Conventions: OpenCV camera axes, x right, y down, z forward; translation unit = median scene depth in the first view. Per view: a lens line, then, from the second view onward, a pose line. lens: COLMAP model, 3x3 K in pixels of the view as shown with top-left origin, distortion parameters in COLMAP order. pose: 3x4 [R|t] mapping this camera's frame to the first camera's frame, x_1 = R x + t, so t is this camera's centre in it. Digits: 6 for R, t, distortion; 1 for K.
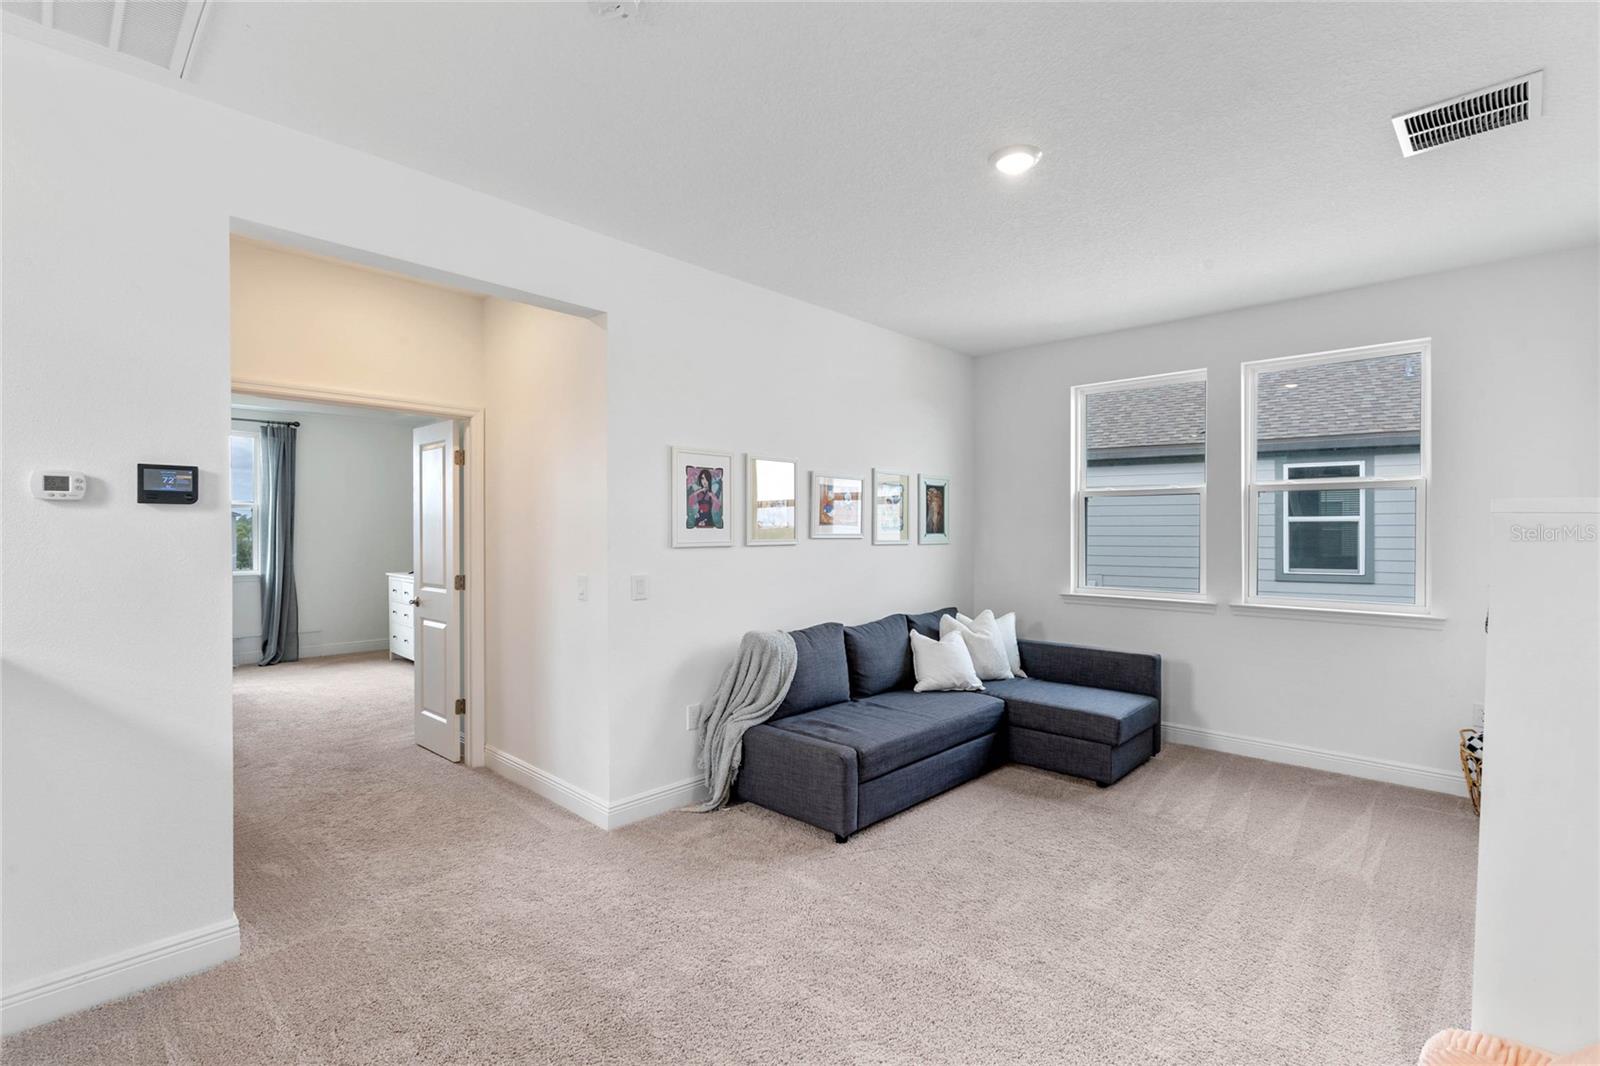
lens RADIAL K [[729.5, 0, 800.0], [0, 729.5, 533.0], [0, 0, 1]] dist [0.000310, 0.000054]
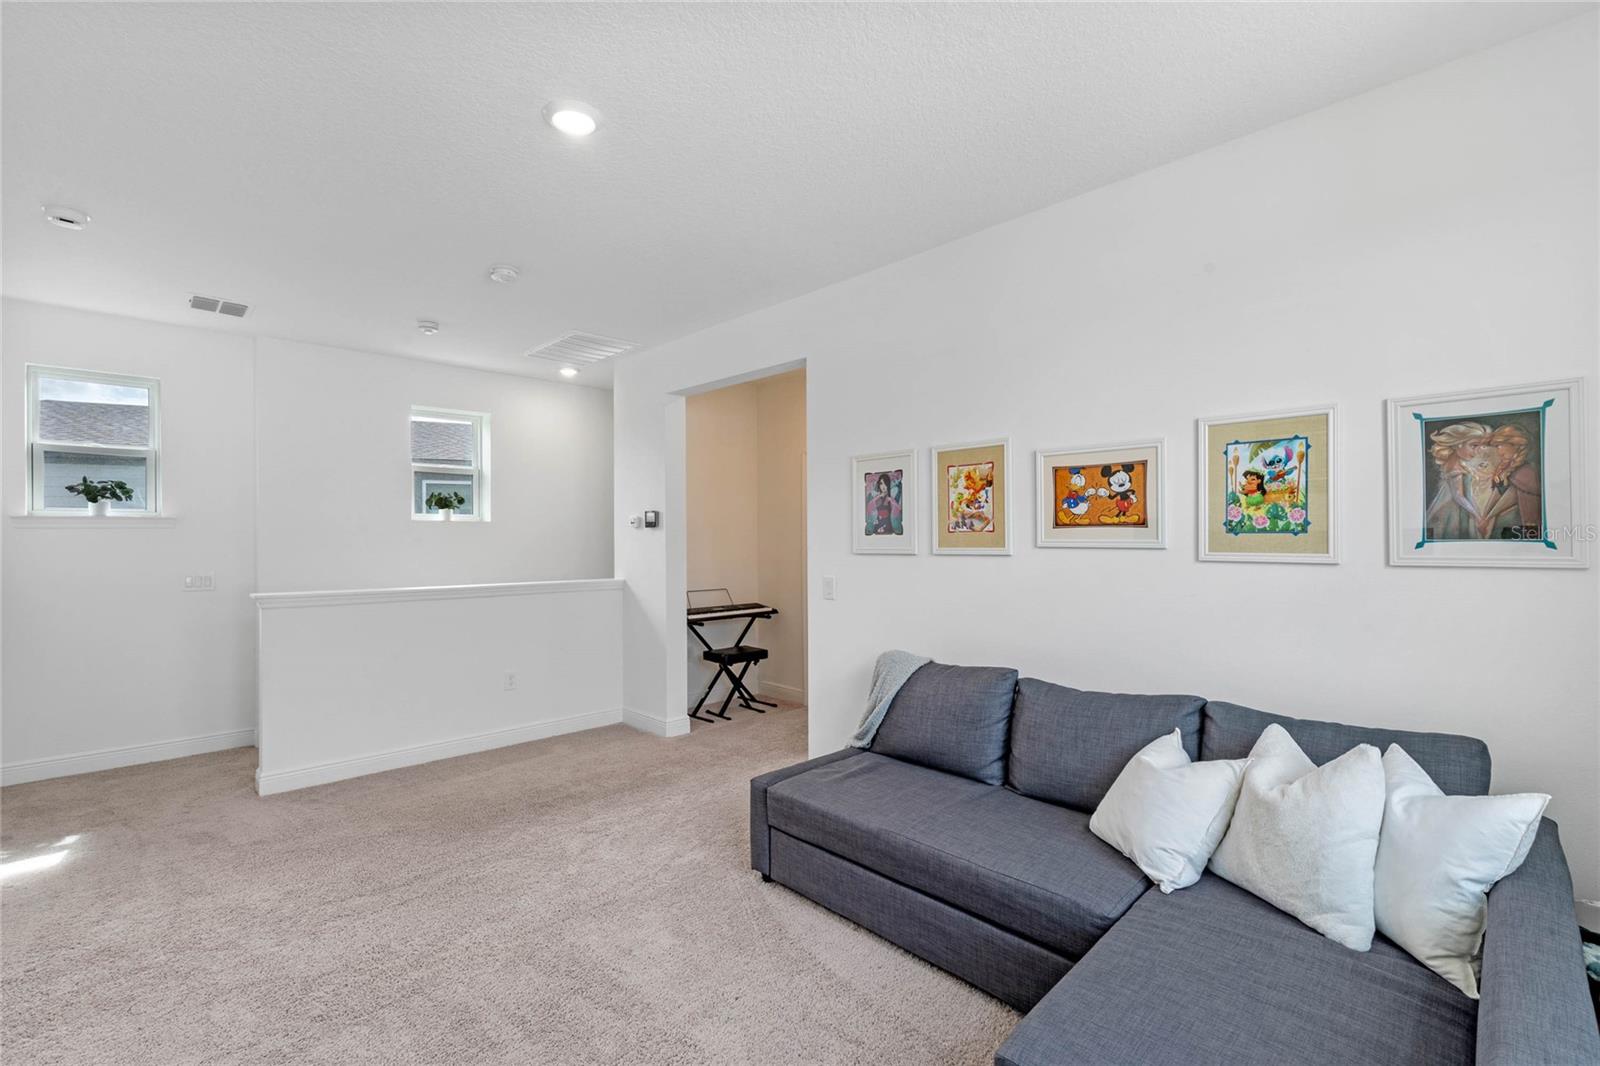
lens RADIAL K [[696.1, 0, 800.0], [0, 696.1, 533.0], [0, 0, 1]] dist [-0.000310, -0.000009]
pose [[-0.031815, -0.007496, -0.999466, 0.790375], [0.003212, 0.999966, -0.007602, -0.002228], [0.999489, -0.003452, -0.031790, 0.912434]]
